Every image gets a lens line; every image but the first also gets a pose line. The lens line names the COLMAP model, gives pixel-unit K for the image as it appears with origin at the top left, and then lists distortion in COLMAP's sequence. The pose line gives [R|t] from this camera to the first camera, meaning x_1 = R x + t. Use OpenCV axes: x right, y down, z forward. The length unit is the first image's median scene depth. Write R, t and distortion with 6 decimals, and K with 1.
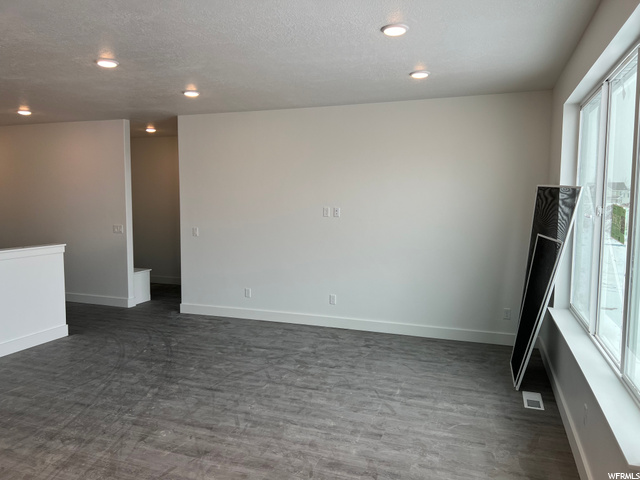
lens RADIAL K [[478.5, 0, 320.0], [0, 478.5, 240.0], [0, 0, 1]] dist [0.008634, -0.001315]
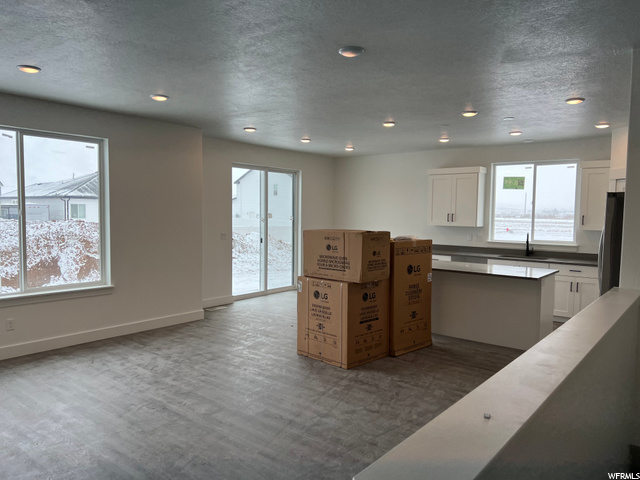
lens RADIAL K [[478.5, 0, 320.0], [0, 478.5, 240.0], [0, 0, 1]] dist [0.008634, -0.001315]
pose [[-0.942828, -0.036504, 0.331274, -0.950981], [0.012545, 0.989392, 0.144727, -0.162938], [-0.333043, 0.140608, -0.932369, 1.907160]]
